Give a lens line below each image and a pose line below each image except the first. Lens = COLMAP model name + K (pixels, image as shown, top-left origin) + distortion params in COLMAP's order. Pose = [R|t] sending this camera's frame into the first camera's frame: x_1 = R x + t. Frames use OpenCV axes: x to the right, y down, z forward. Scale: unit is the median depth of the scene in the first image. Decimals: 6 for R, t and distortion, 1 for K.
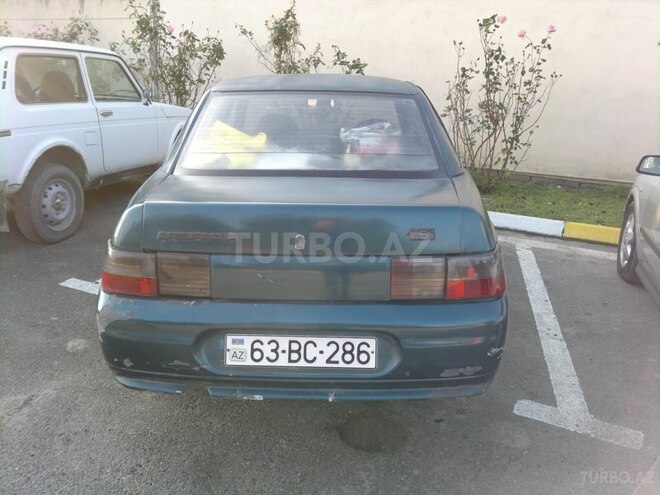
lens RADIAL K [[732.6, 0, 331.4], [0, 732.6, 251.4], [0, 0, 1]] dist [0.032328, 0.000000]
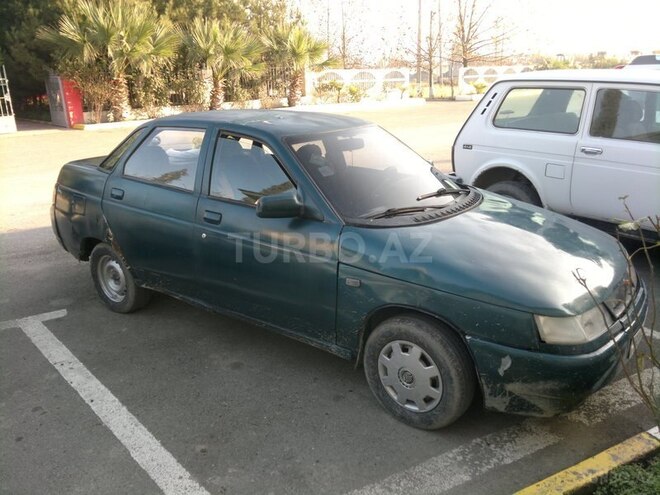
lens RADIAL K [[732.6, 0, 331.1], [0, 732.6, 246.0], [0, 0, 1]] dist [0.032328, 0.000000]
pose [[-0.715668, 0.164823, -0.678714, 0.880702], [-0.158886, 0.907858, 0.388006, -0.622085], [0.680129, 0.385522, -0.623537, 2.280281]]
